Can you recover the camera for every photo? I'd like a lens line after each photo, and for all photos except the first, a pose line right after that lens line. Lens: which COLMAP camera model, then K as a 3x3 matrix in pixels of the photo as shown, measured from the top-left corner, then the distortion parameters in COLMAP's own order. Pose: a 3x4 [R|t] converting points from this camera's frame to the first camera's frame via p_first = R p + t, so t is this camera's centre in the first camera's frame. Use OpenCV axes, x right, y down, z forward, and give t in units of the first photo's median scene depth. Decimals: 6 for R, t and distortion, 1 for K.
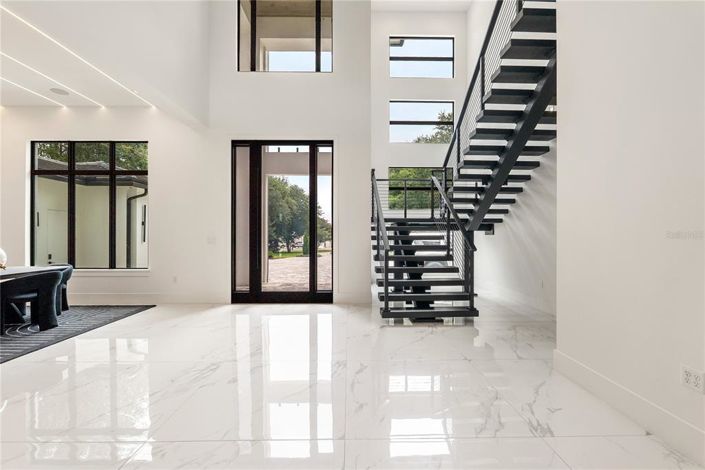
lens RADIAL K [[325.8, 0, 359.3], [0, 325.8, 237.6], [0, 0, 1]] dist [-0.001780, 0.000631]
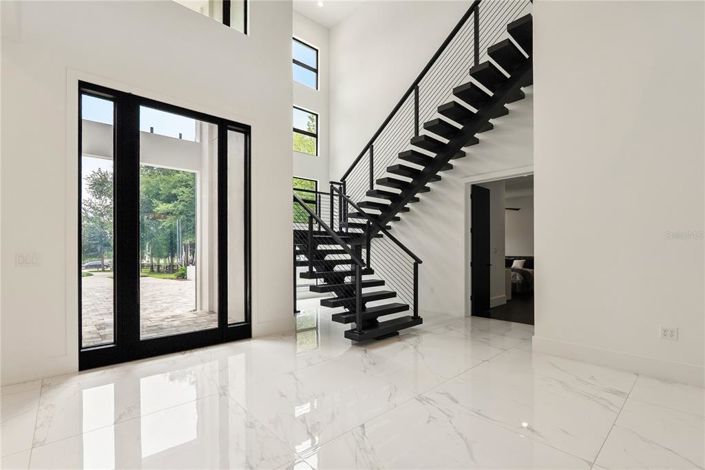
lens RADIAL K [[328.4, 0, 366.6], [0, 328.4, 247.3], [0, 0, 1]] dist [-0.000269, -0.000202]
pose [[0.738097, 0.002528, 0.674690, -0.402282], [0.006638, 0.999917, -0.011008, -0.000869], [-0.674662, 0.012604, 0.738019, 0.247349]]
